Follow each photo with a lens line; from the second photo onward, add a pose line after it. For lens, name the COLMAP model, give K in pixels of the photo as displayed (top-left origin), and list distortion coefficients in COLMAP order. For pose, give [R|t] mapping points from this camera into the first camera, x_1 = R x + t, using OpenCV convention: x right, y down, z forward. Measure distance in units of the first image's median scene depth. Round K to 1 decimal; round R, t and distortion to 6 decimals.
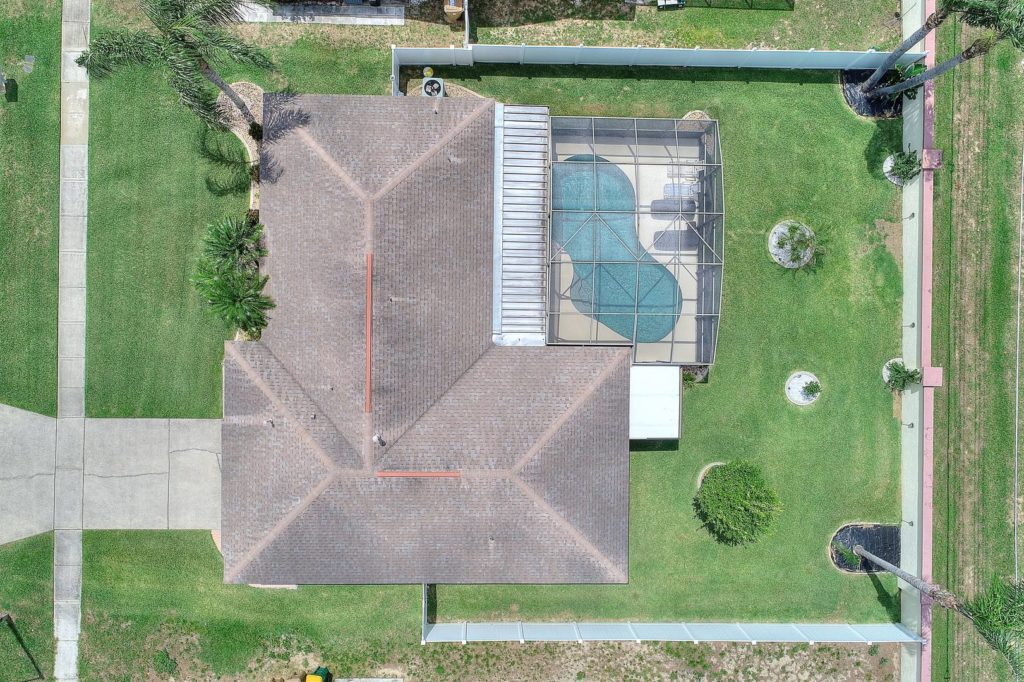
lens RADIAL K [[682.7, 0, 515.5], [0, 682.7, 346.9], [0, 0, 1]] dist [-0.002448, 0.000715]
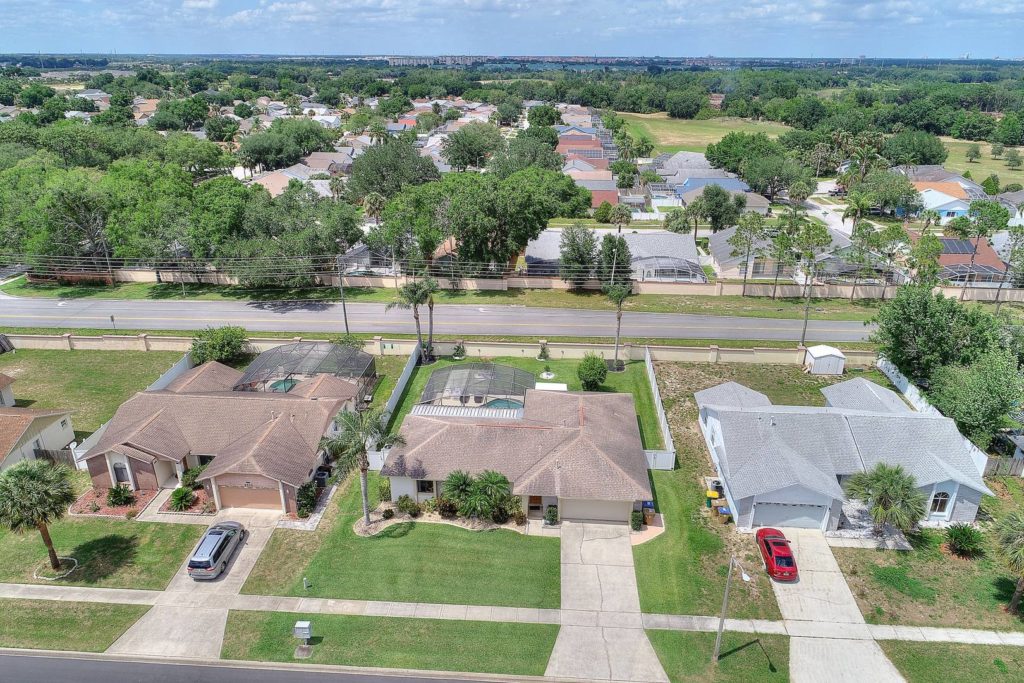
lens RADIAL K [[681.8, 0, 512.0], [0, 681.8, 341.5], [0, 0, 1]] dist [-0.001581, 0.001596]
pose [[0.061881, -0.417628, 0.906509, -1.664346], [0.998083, 0.025205, -0.056521, 0.069328], [0.000756, 0.908269, 0.418387, -0.081004]]
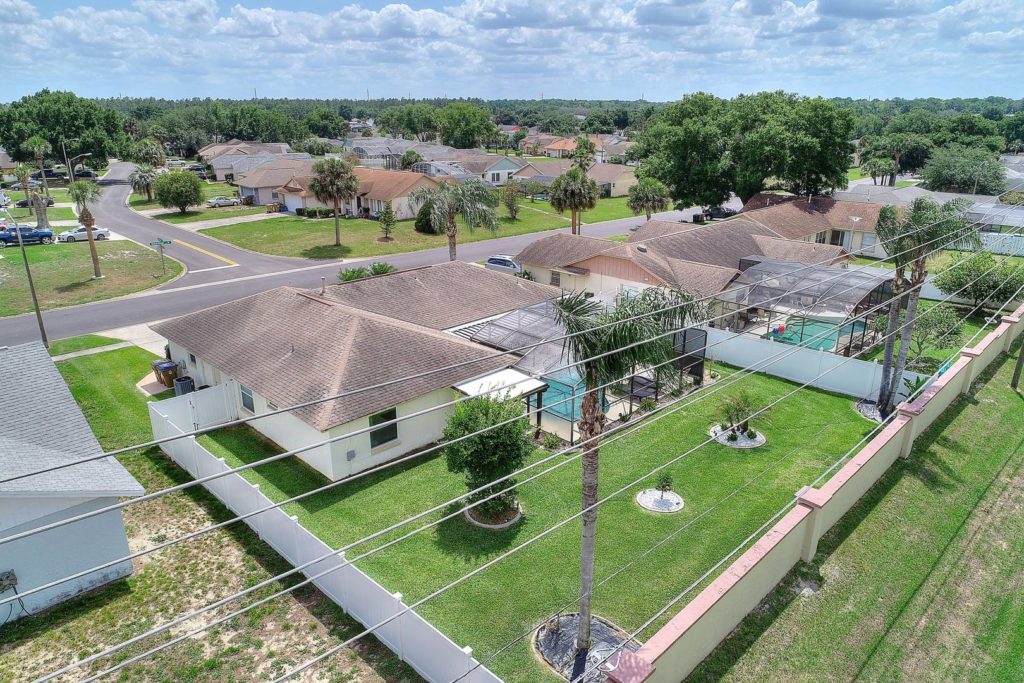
lens RADIAL K [[682.7, 0, 515.5], [0, 682.7, 347.4], [0, 0, 1]] dist [-0.002448, 0.000715]
pose [[0.719018, 0.196289, -0.666696, 0.788021], [-0.694514, 0.238481, -0.678806, 0.656732], [0.025752, 0.951103, 0.307797, 0.604429]]
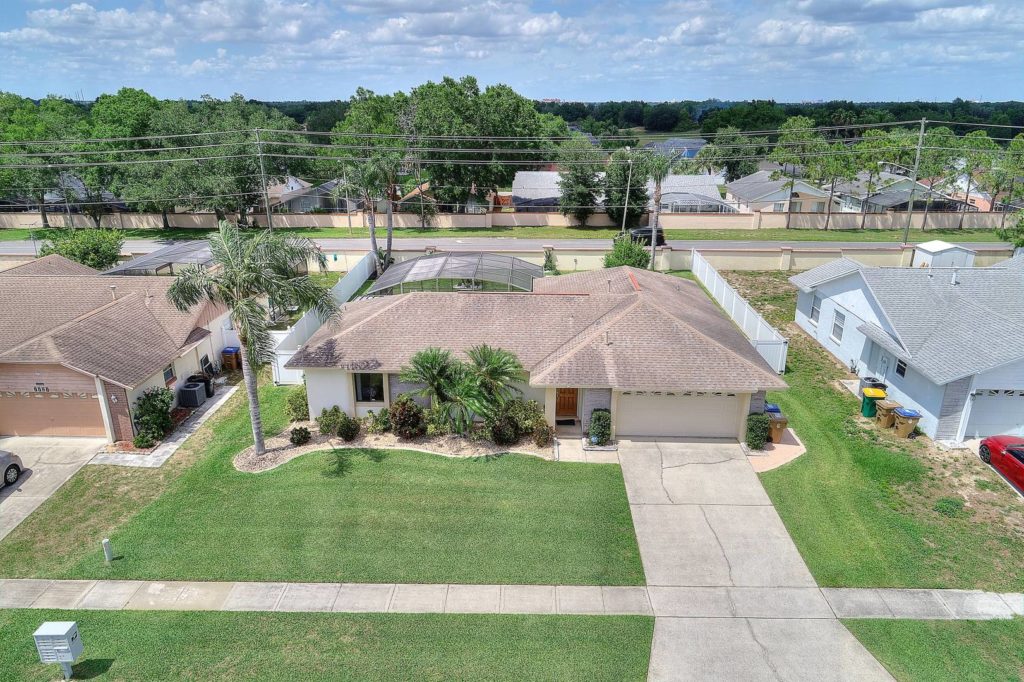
lens RADIAL K [[681.8, 0, 512.0], [0, 681.8, 341.0], [0, 0, 1]] dist [-0.001581, 0.001596]
pose [[0.021055, -0.363422, 0.931387, -1.153844], [0.999777, 0.006286, -0.020148, -0.014292], [0.001468, 0.931604, 0.363473, 0.538650]]
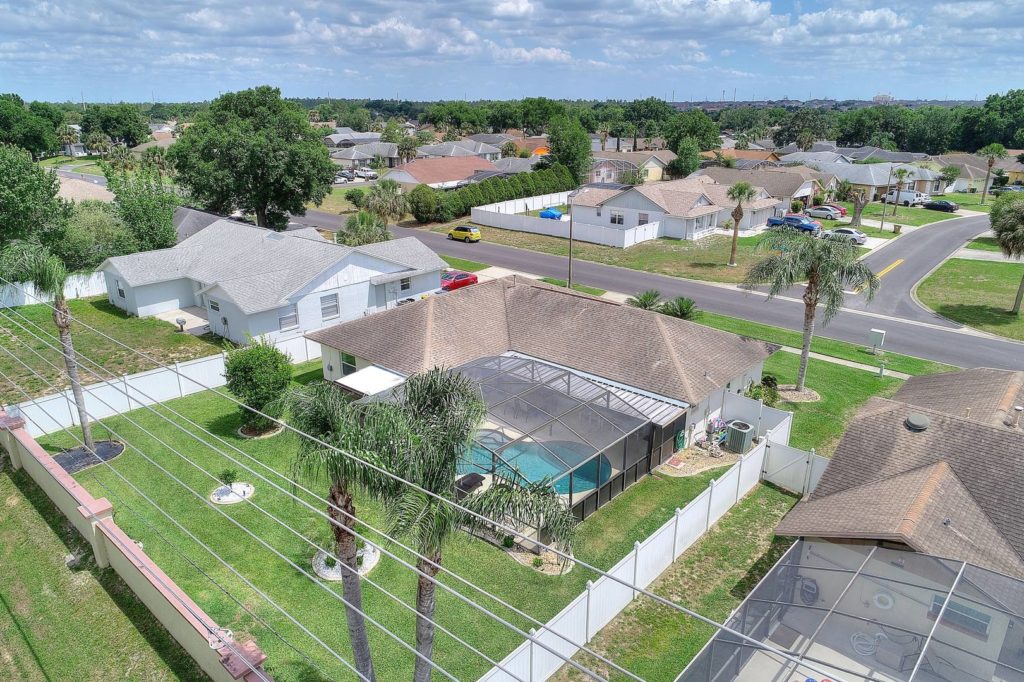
lens RADIAL K [[685.9, 0, 512.0], [0, 685.9, 341.0], [0, 0, 1]] dist [-0.005711, 0.000710]
pose [[-0.654231, 0.213898, -0.725416, 0.780879], [-0.756002, -0.211608, 0.619421, -0.707815], [-0.021011, 0.953661, 0.300148, 0.559360]]
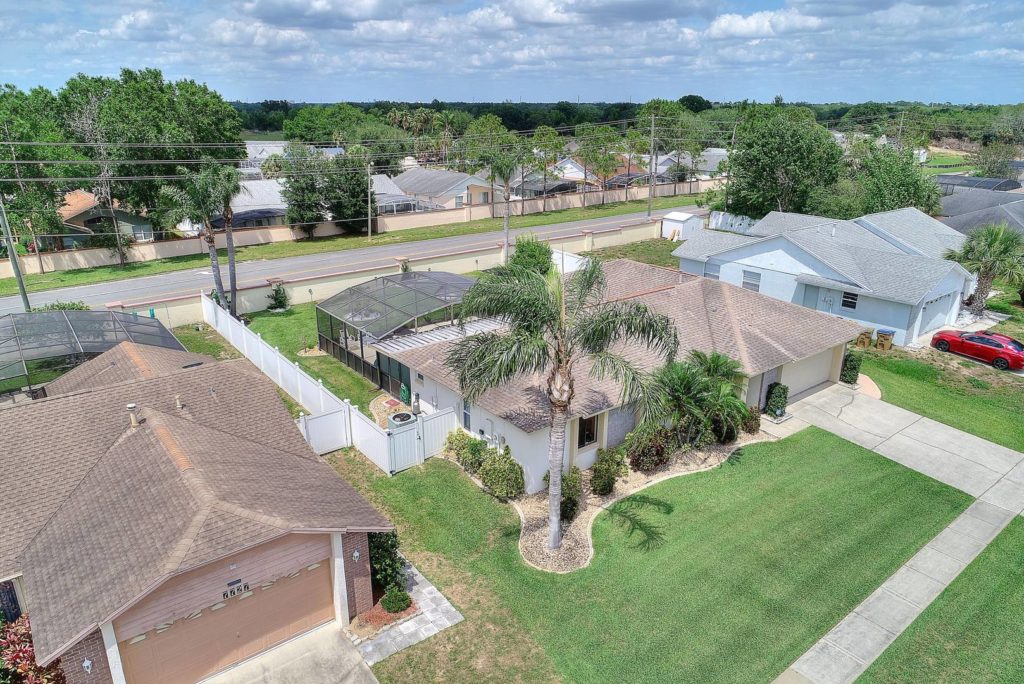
lens RADIAL K [[685.9, 0, 512.0], [0, 685.9, 342.0], [0, 0, 1]] dist [-0.005711, 0.000710]
pose [[-0.626834, -0.290805, 0.722850, -0.811206], [0.778767, -0.204634, 0.592998, -0.754788], [-0.024527, 0.934643, 0.354741, 0.555246]]
